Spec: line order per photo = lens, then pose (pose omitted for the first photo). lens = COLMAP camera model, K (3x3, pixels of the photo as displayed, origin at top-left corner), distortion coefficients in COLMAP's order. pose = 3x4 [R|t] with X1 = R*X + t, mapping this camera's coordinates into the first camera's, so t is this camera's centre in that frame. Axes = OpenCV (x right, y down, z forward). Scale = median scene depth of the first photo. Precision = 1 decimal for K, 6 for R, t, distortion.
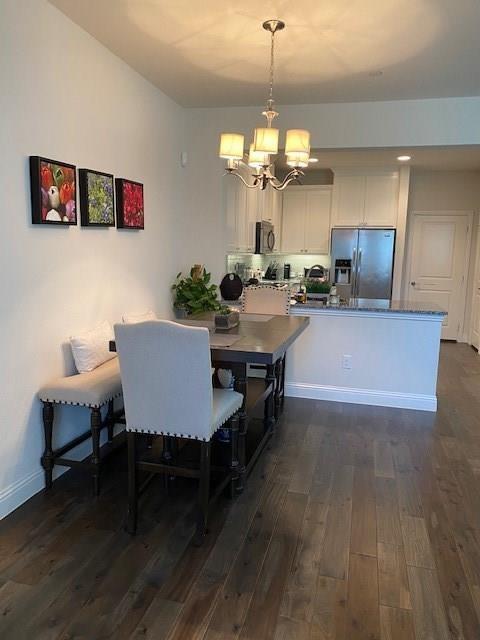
lens RADIAL K [[489.0, 0, 240.0], [0, 489.0, 320.0], [0, 0, 1]] dist [-0.000573, -0.003291]
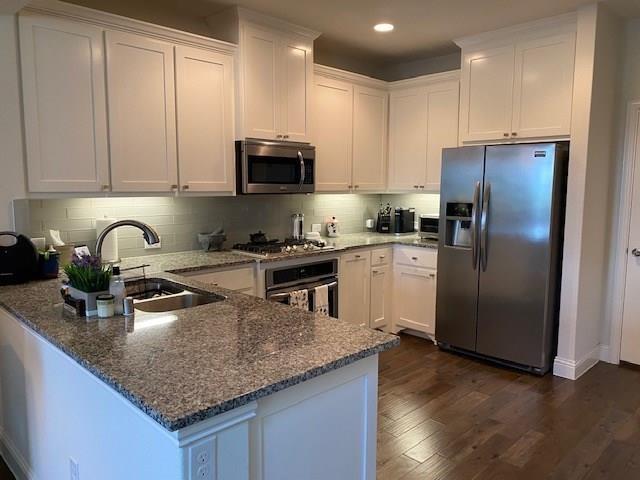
lens RADIAL K [[489.0, 0, 320.0], [0, 489.0, 240.0], [0, 0, 1]] dist [-0.000573, -0.003291]
pose [[0.862764, 0.044973, -0.503602, 0.345594], [-0.062297, 0.997902, -0.017611, -0.062408], [0.501754, 0.046567, 0.863756, 0.447130]]
